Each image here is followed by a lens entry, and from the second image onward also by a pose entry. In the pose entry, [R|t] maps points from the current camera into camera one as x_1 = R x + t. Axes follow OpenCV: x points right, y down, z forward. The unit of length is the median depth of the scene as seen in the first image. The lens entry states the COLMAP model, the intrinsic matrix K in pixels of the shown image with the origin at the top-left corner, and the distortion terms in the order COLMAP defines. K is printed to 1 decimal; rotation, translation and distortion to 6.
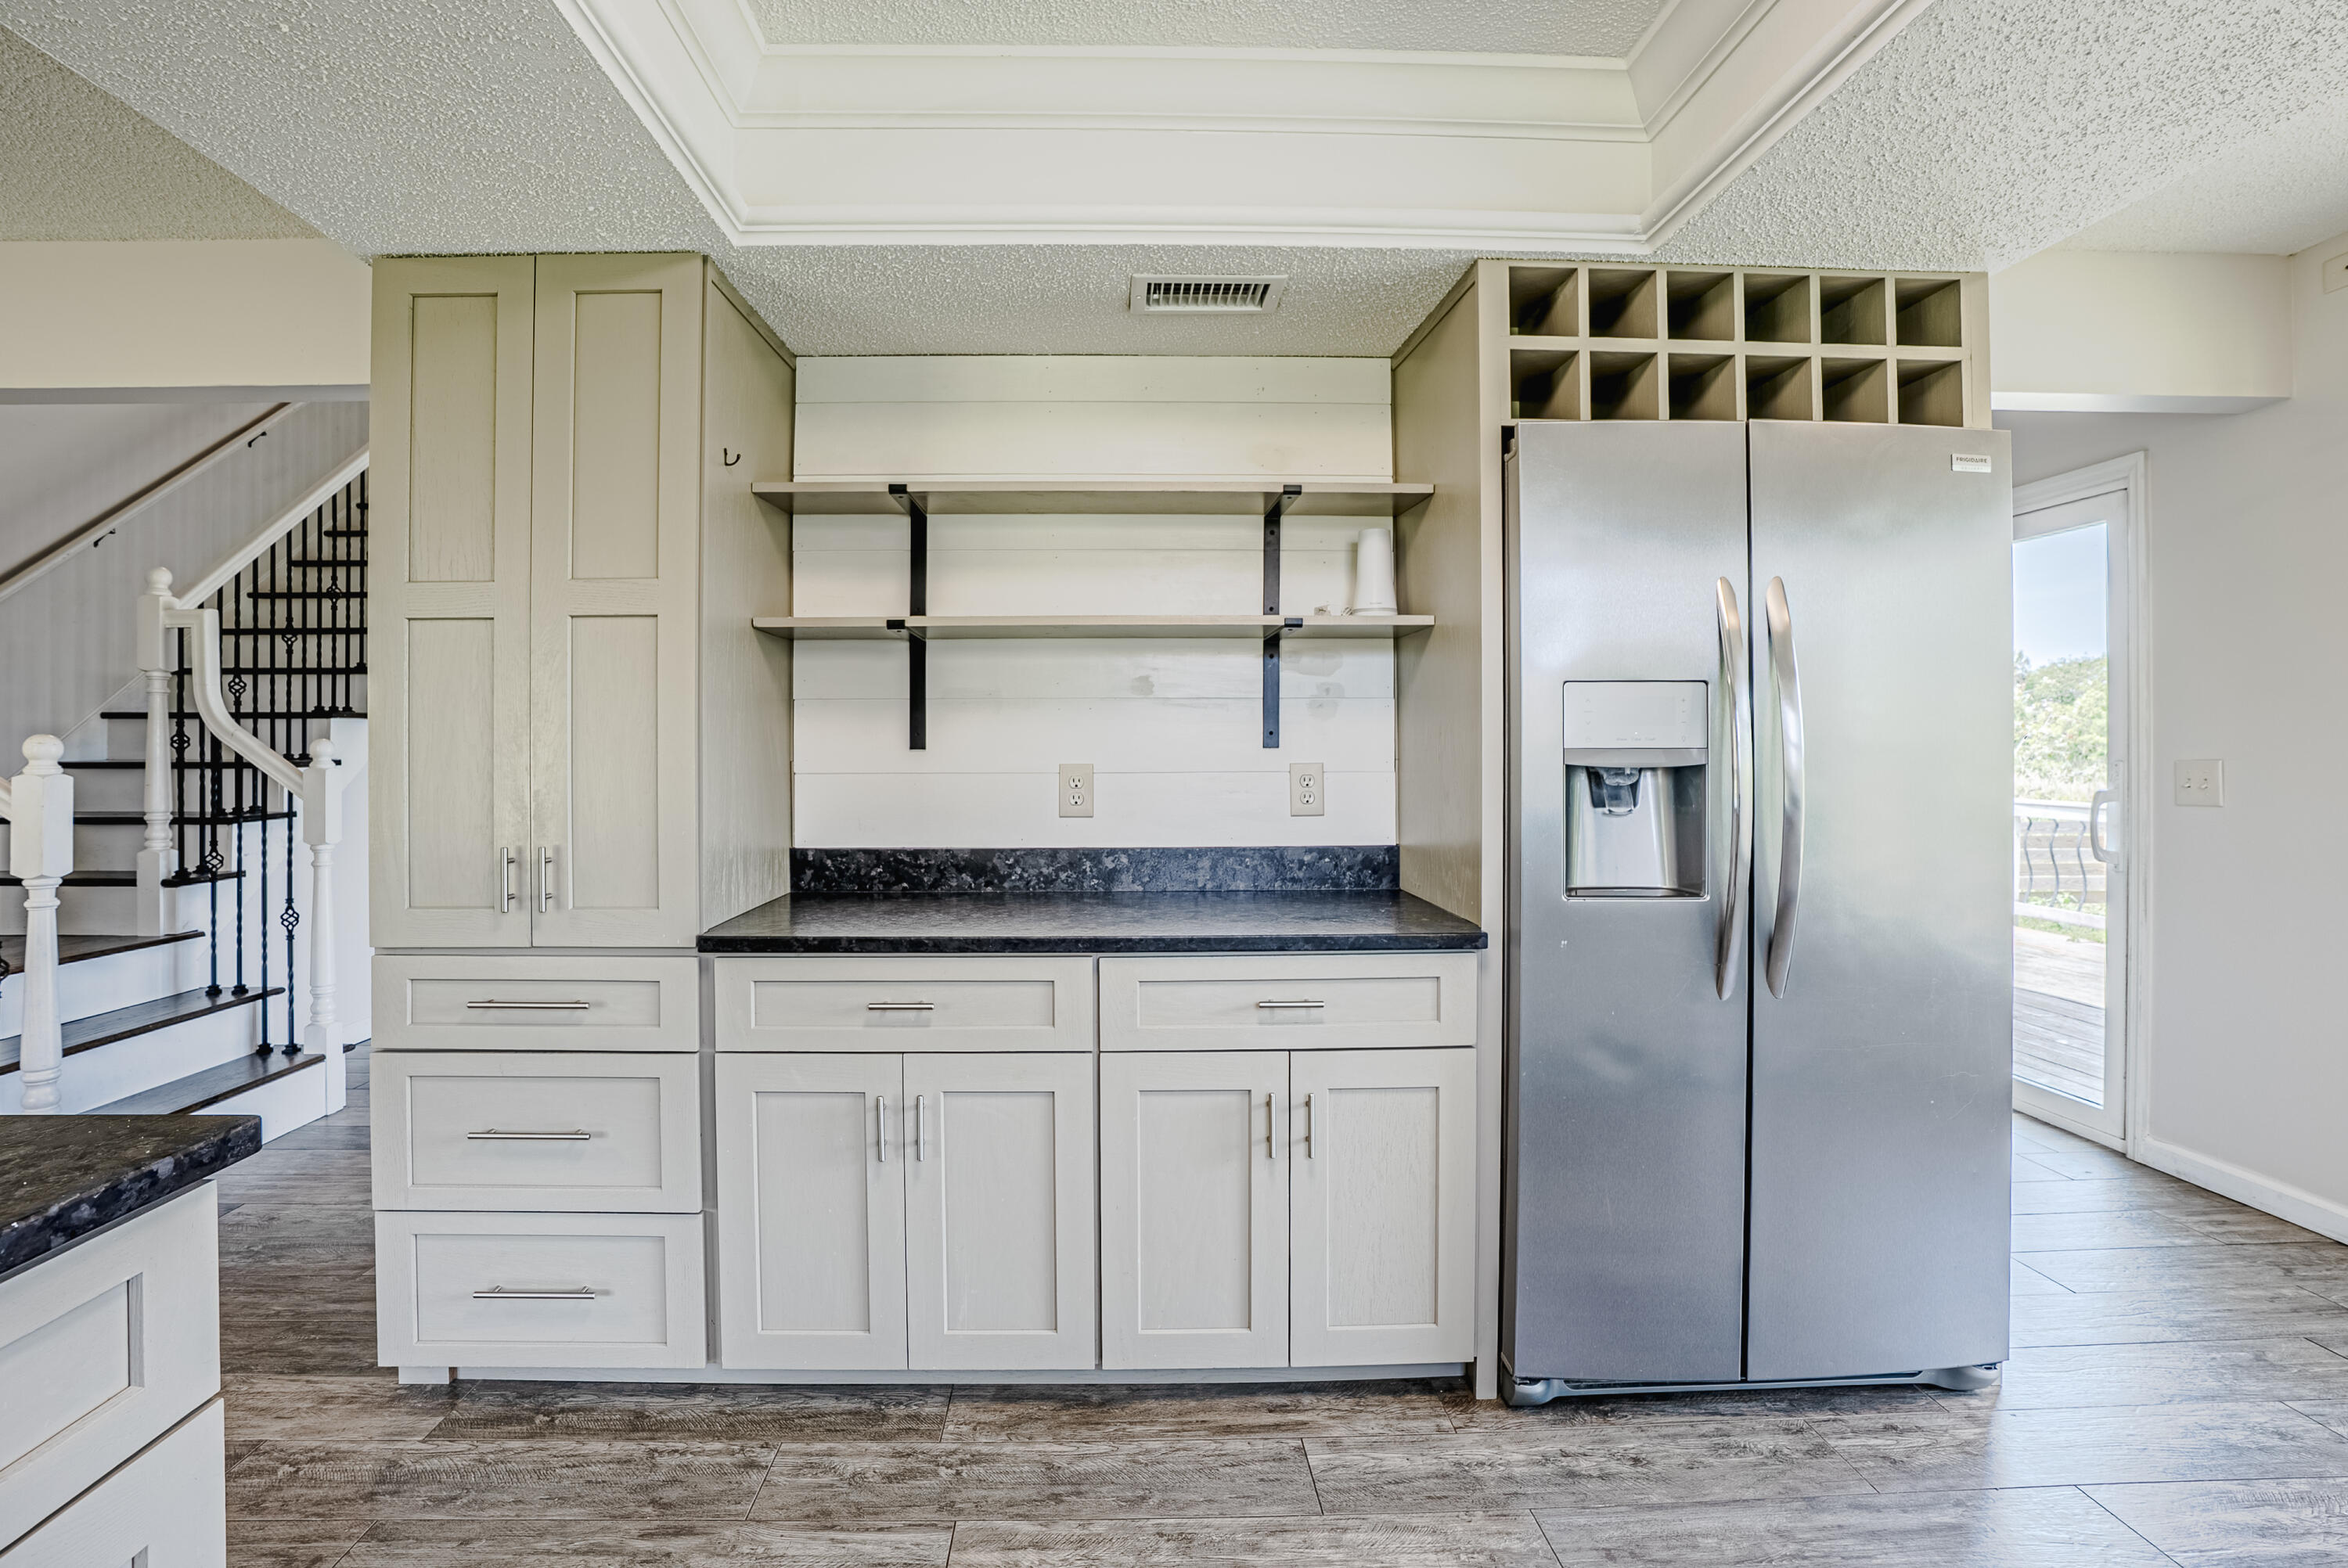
lens RADIAL K [[1103.9, 0, 1176.8], [0, 1103.9, 763.9], [0, 0, 1]] dist [-0.037726, 0.002561]
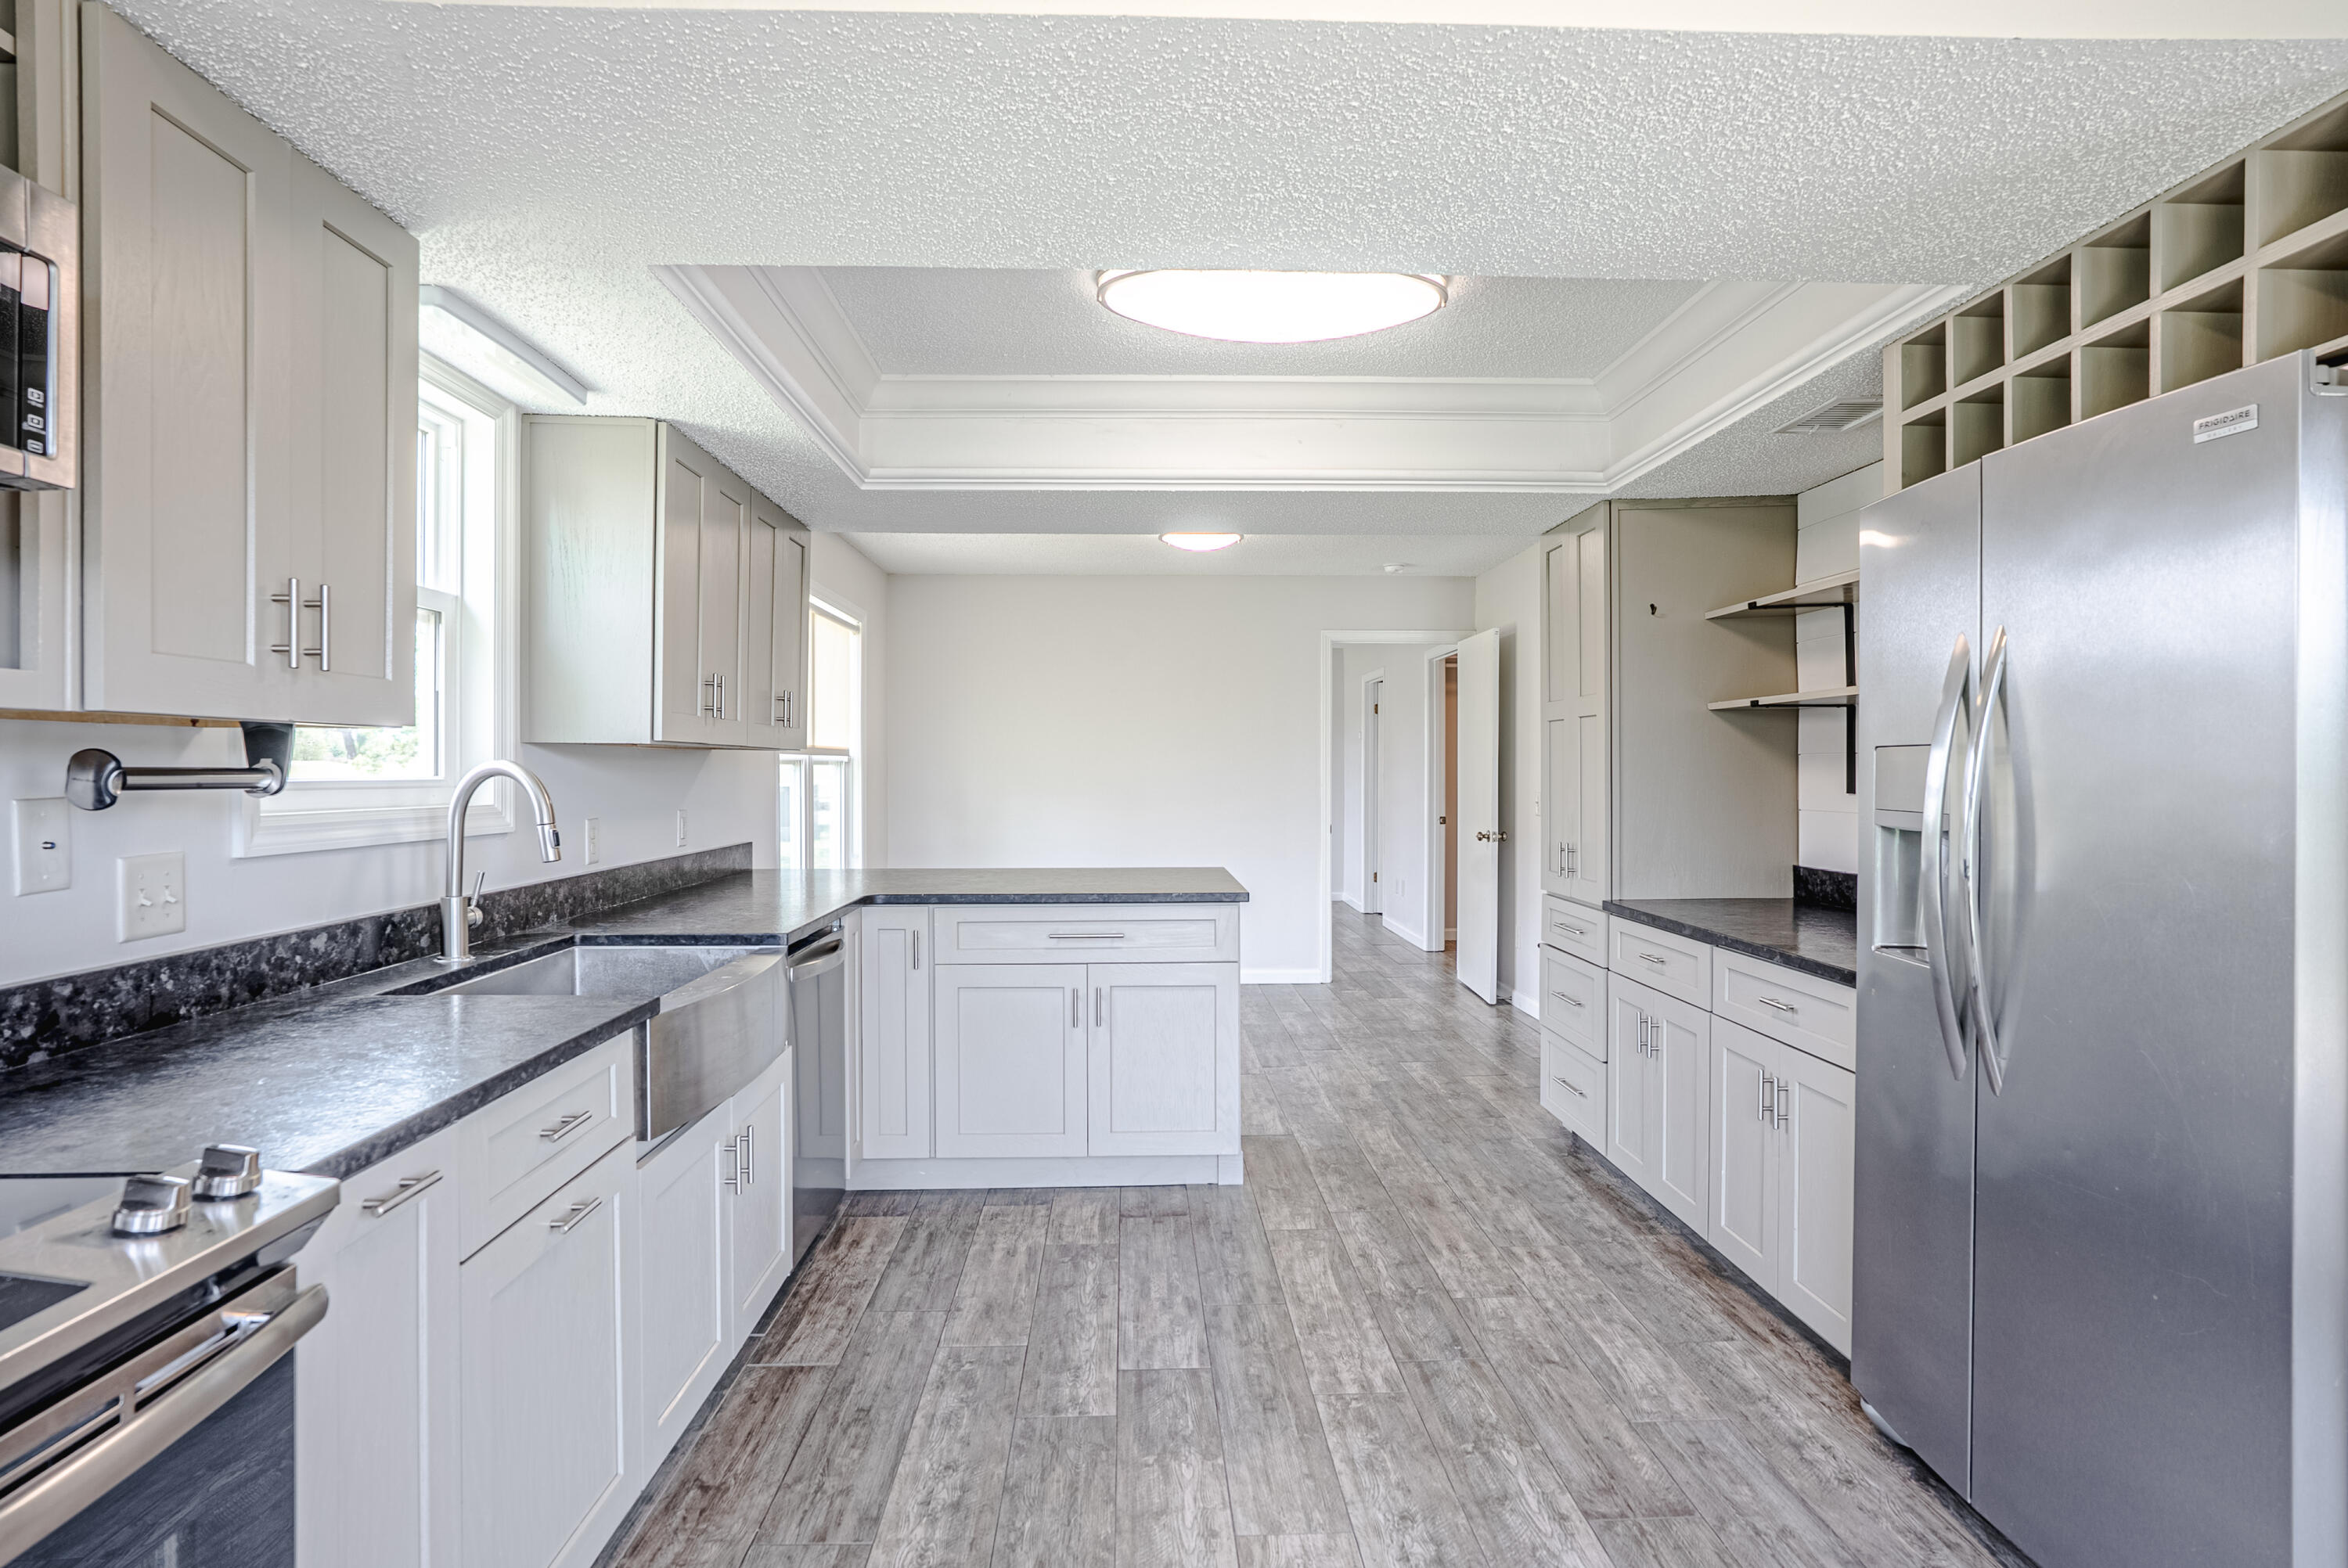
lens RADIAL K [[1228.4, 0, 1176.4], [0, 1228.4, 776.5], [0, 0, 1]] dist [0.002953, 0.000662]
pose [[0.015588, 0.005628, -0.999863, 1.494978], [-0.002814, 0.999980, 0.005585, -0.049096], [0.999875, 0.002727, 0.015604, 0.293685]]
